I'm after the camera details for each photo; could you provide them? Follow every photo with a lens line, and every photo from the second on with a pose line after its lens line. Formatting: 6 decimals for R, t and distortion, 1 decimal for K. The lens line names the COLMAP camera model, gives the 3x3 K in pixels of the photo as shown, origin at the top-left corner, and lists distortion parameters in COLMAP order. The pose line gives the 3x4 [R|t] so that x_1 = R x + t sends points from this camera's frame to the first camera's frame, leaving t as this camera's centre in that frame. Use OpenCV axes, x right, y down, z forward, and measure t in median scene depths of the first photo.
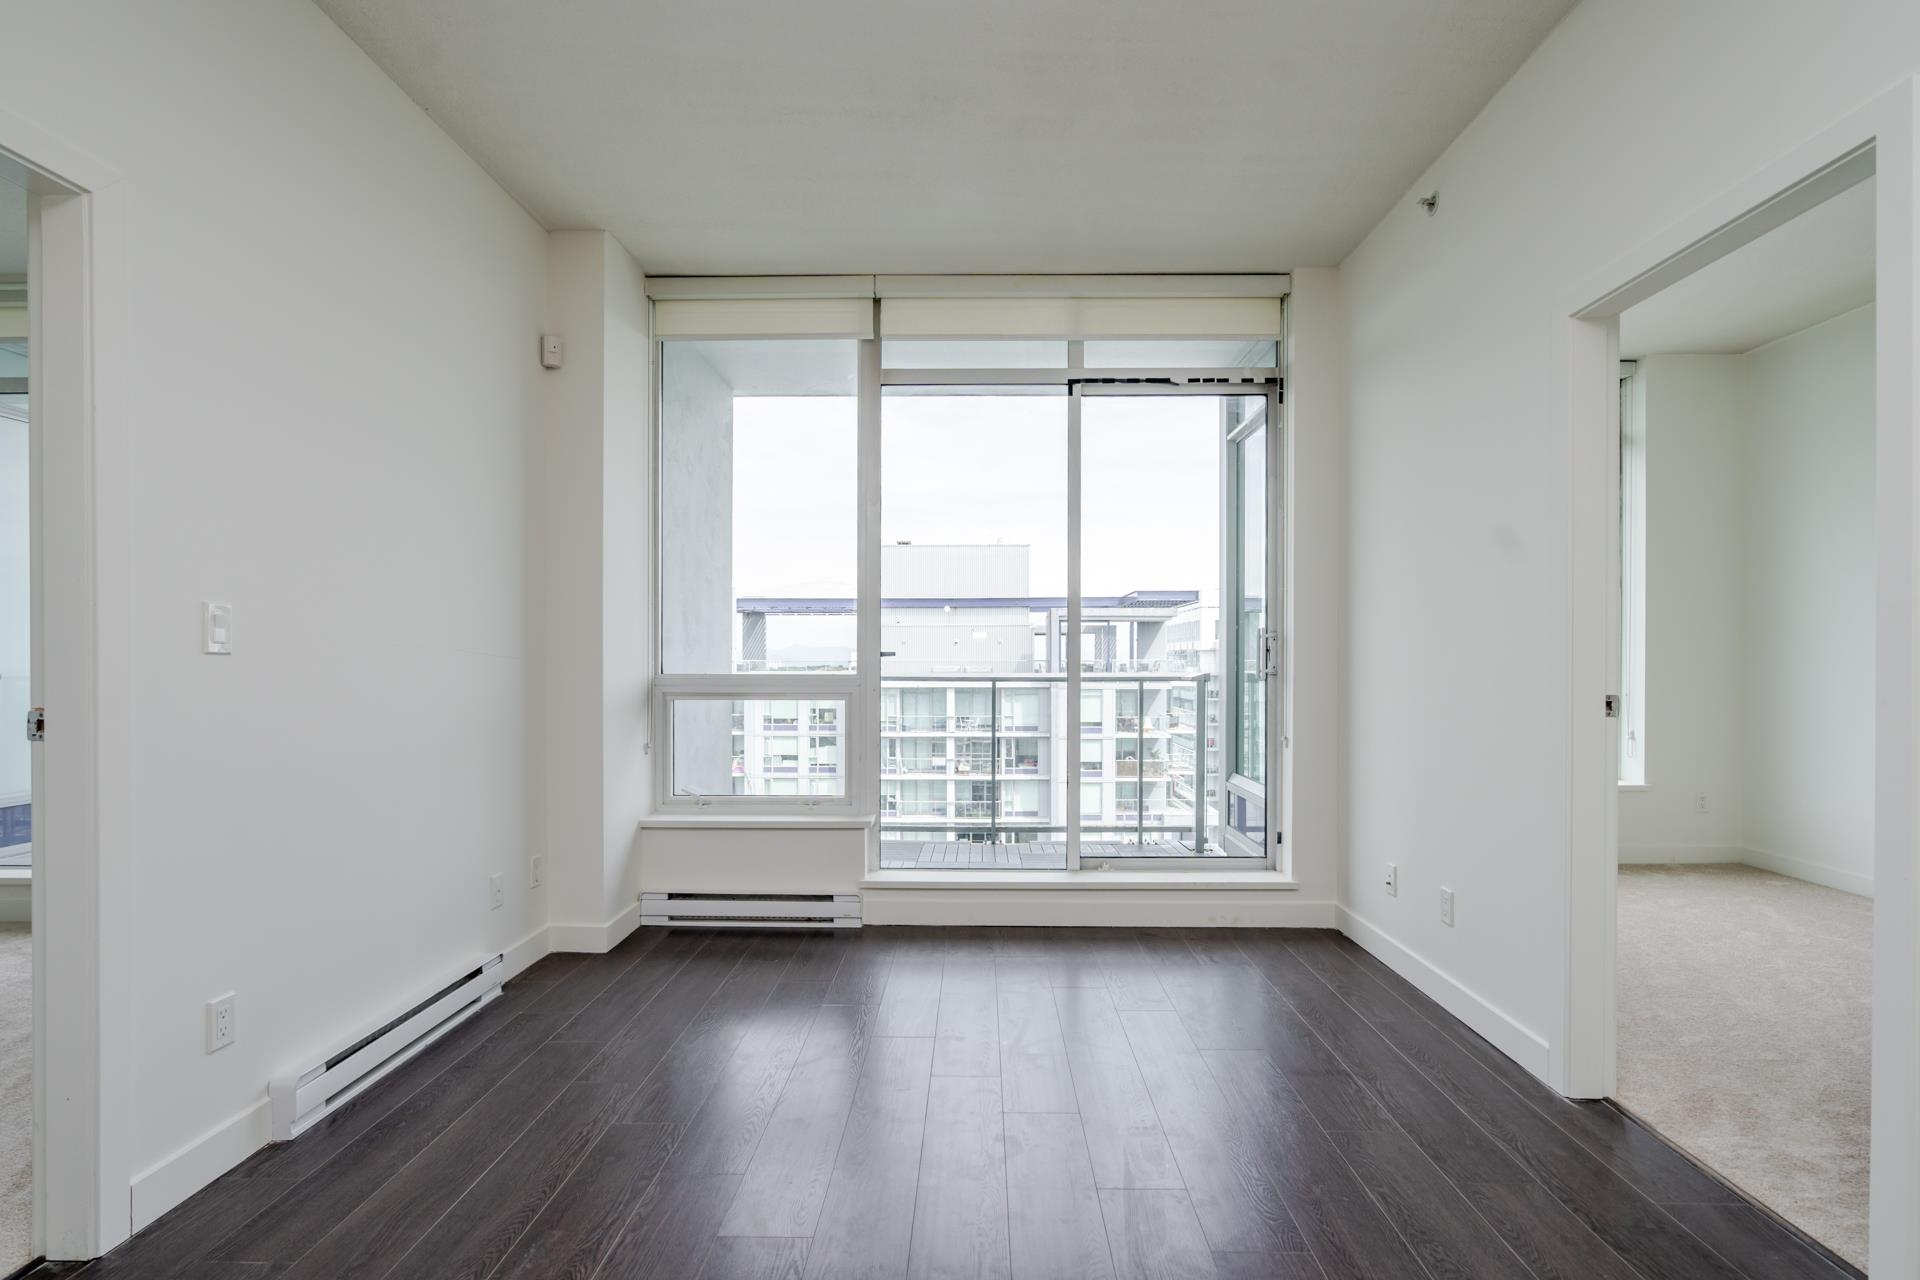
lens RADIAL K [[901.9, 0, 964.7], [0, 901.9, 668.8], [0, 0, 1]] dist [-0.001810, 0.000281]
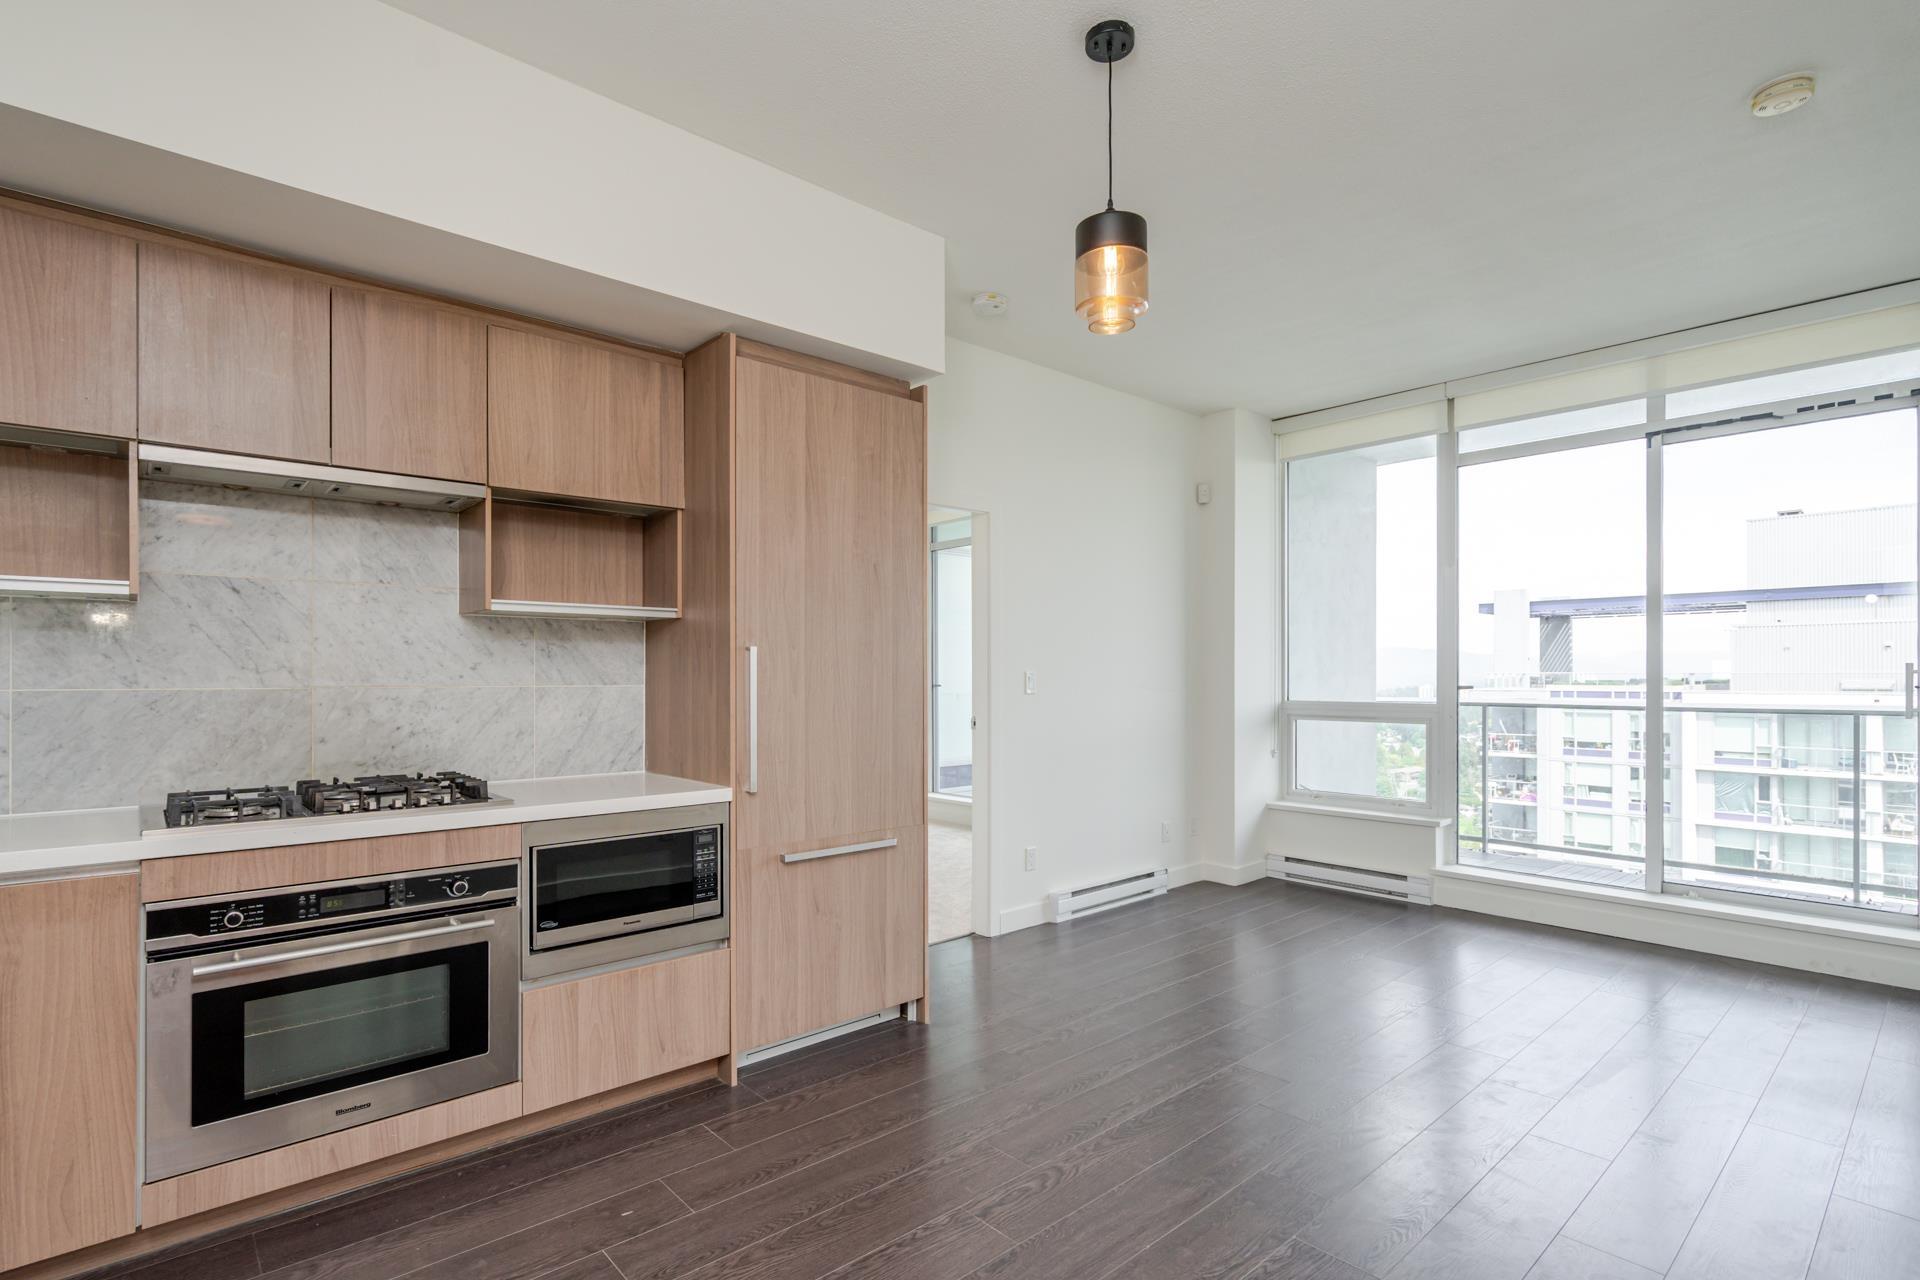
lens RADIAL K [[918.0, 0, 940.1], [0, 918.0, 677.9], [0, 0, 1]] dist [-0.000329, -0.000485]
pose [[0.673430, 0.000261, -0.739251, 0.084266], [-0.002252, 0.999996, -0.001698, -0.006217], [0.739248, 0.002808, 0.673428, -0.083715]]
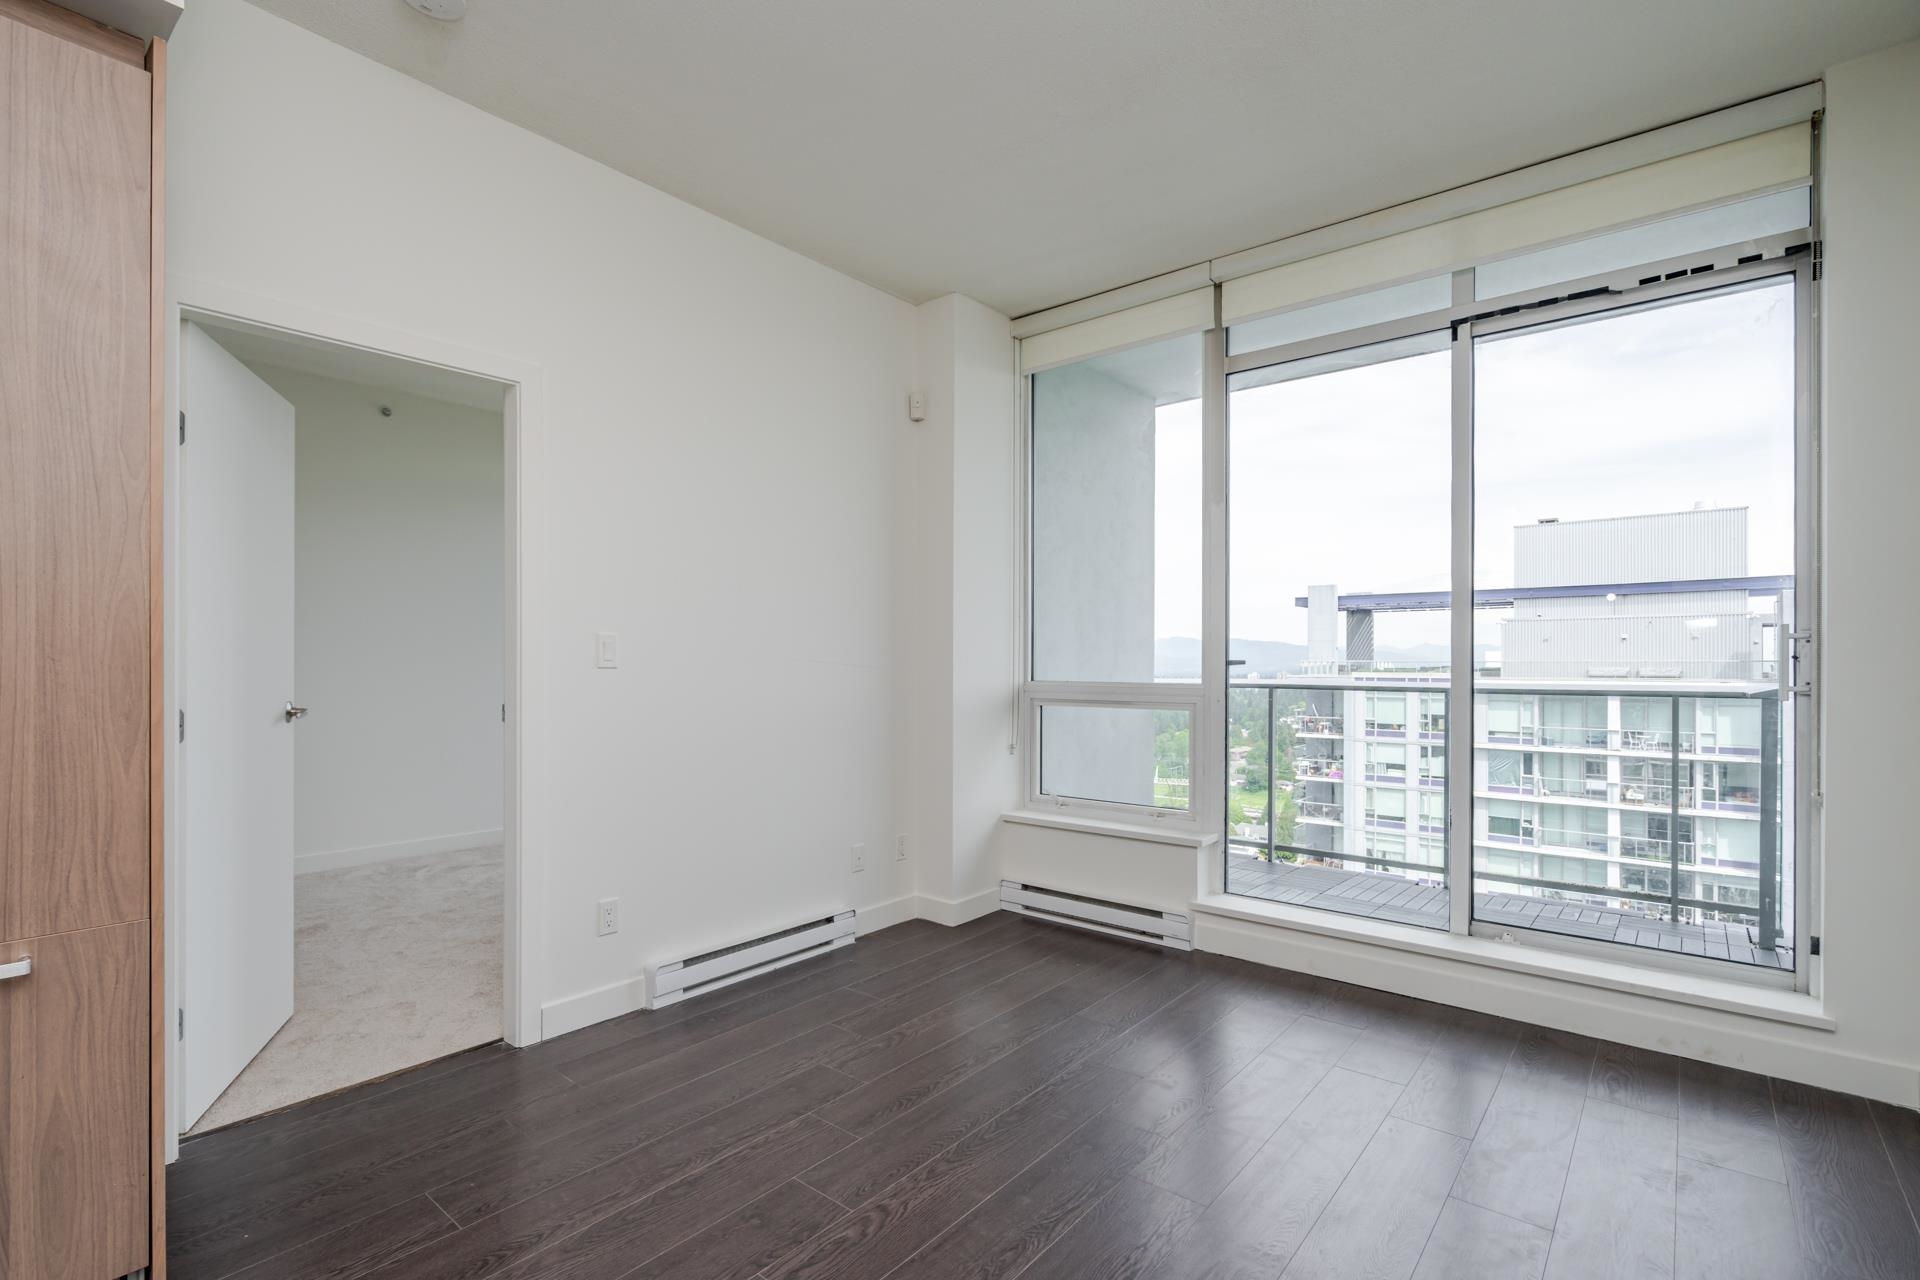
lens RADIAL K [[889.6, 0, 944.6], [0, 889.6, 664.4], [0, 0, 1]] dist [-0.010979, 0.007018]
pose [[0.778019, 0.002206, -0.628237, 0.061628], [-0.005227, 0.999982, -0.002962, -0.002523], [0.628219, 0.005588, 0.778016, 0.024717]]
